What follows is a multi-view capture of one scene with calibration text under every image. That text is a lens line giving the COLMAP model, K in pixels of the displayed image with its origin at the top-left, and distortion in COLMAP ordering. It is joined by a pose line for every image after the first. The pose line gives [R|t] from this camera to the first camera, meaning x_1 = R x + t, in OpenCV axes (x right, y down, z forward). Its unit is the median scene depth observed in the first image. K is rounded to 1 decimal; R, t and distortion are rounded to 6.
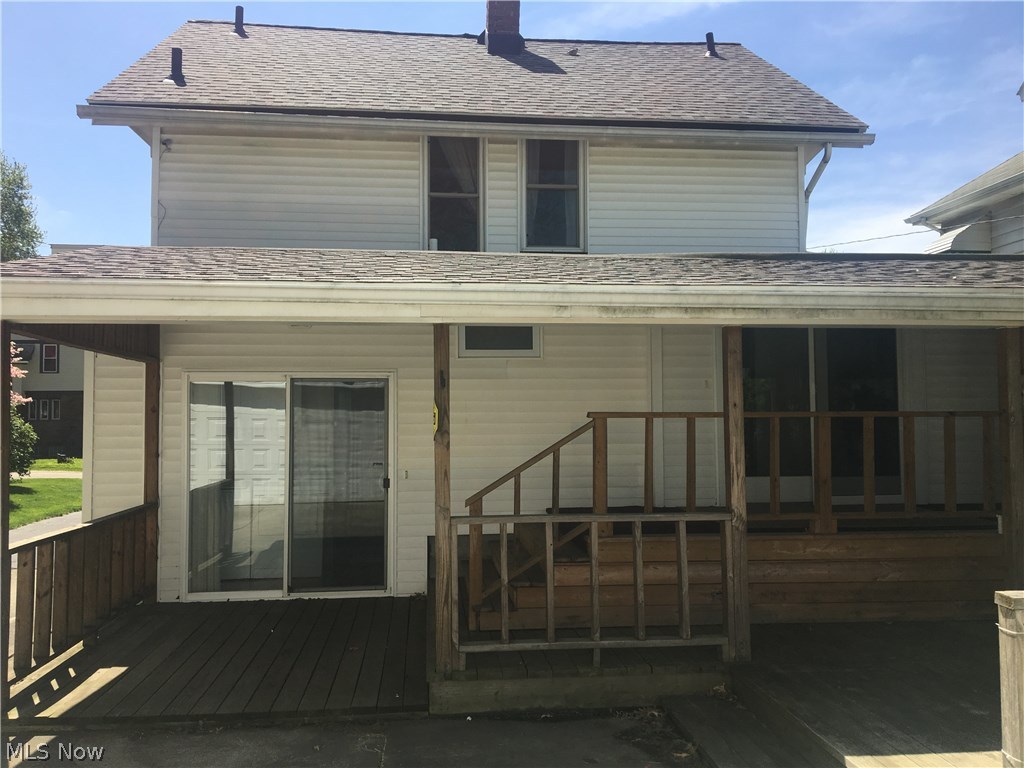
lens RADIAL K [[859.8, 0, 516.6], [0, 859.8, 389.2], [0, 0, 1]] dist [0.099980, -0.158563]
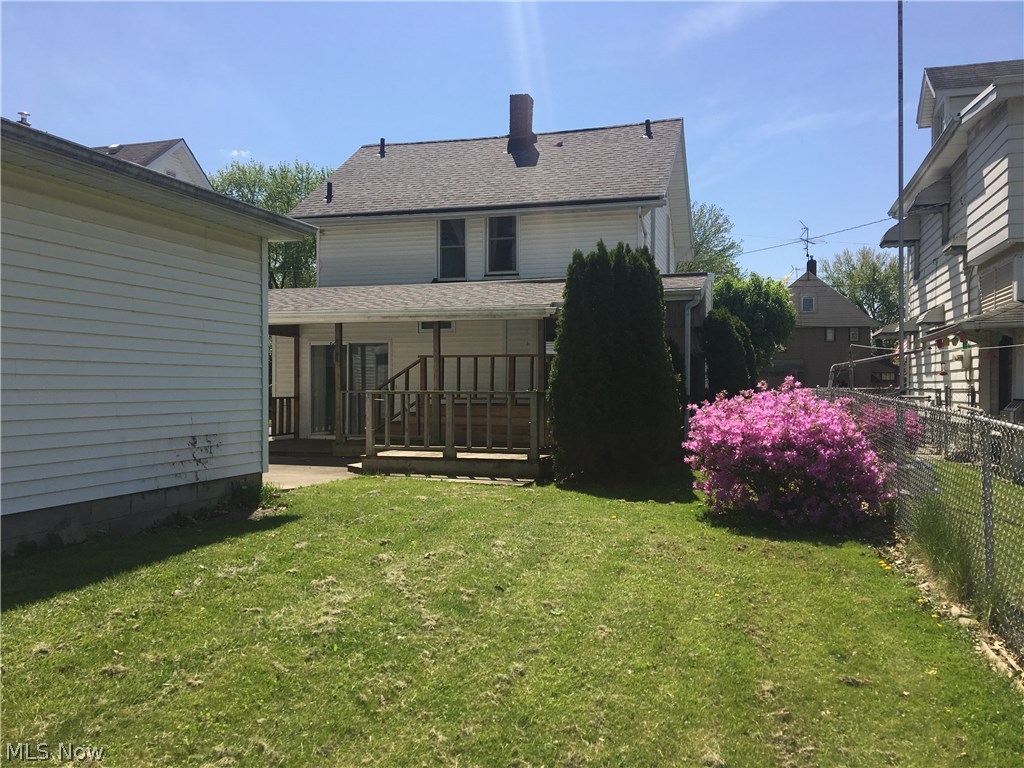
lens RADIAL K [[859.8, 0, 516.6], [0, 859.8, 389.2], [0, 0, 1]] dist [0.099980, -0.158563]
pose [[0.925280, 0.008416, -0.379191, 1.268193], [0.006401, 0.999265, 0.037798, 0.031636], [0.379231, -0.037401, 0.924546, -1.171098]]
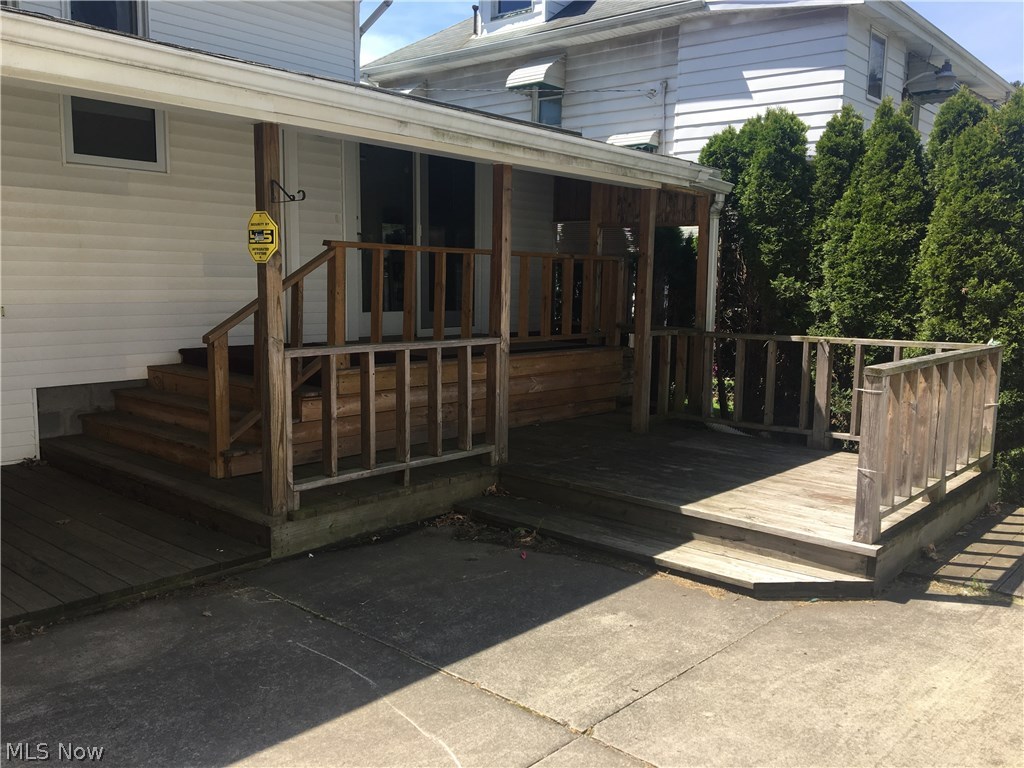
lens RADIAL K [[859.8, 0, 516.6], [0, 859.8, 389.2], [0, 0, 1]] dist [0.099980, -0.158563]
pose [[0.733055, -0.068407, 0.676721, -0.415709], [-0.049911, 0.986837, 0.153821, 0.031456], [-0.678336, -0.146535, 0.719992, 0.147069]]
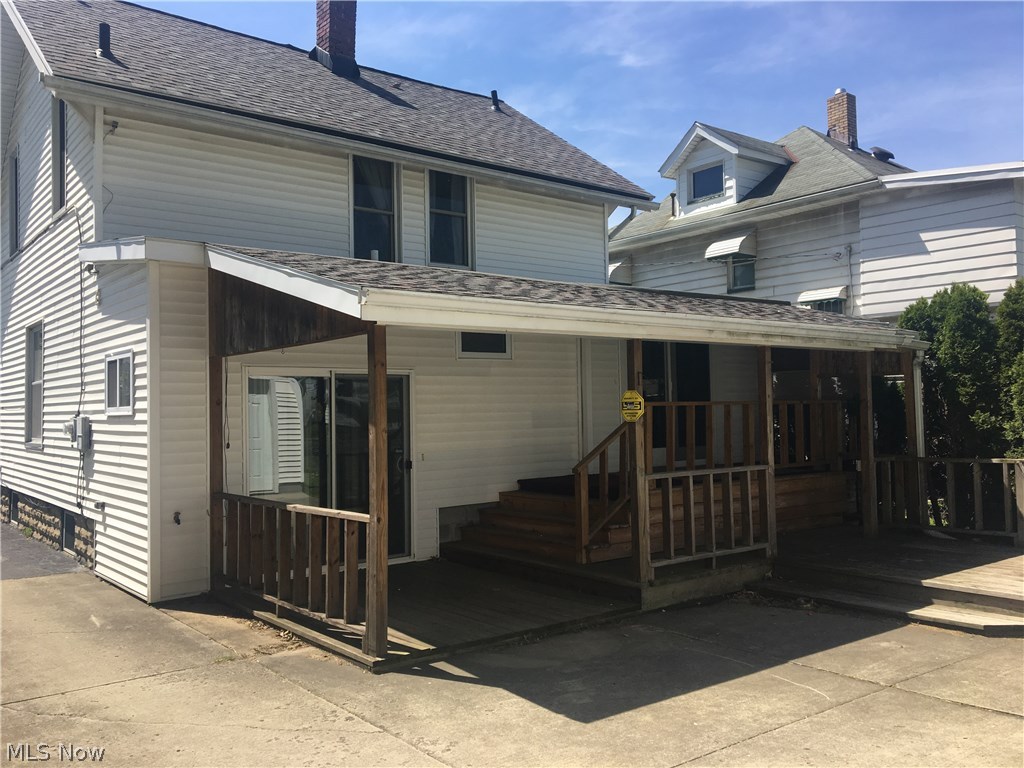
lens RADIAL K [[859.8, 0, 516.6], [0, 859.8, 389.2], [0, 0, 1]] dist [0.099980, -0.158563]
pose [[0.845077, 0.003416, 0.534634, -0.829592], [-0.006131, 0.999976, 0.003301, 0.002691], [-0.534610, -0.006067, 0.845077, -0.076359]]
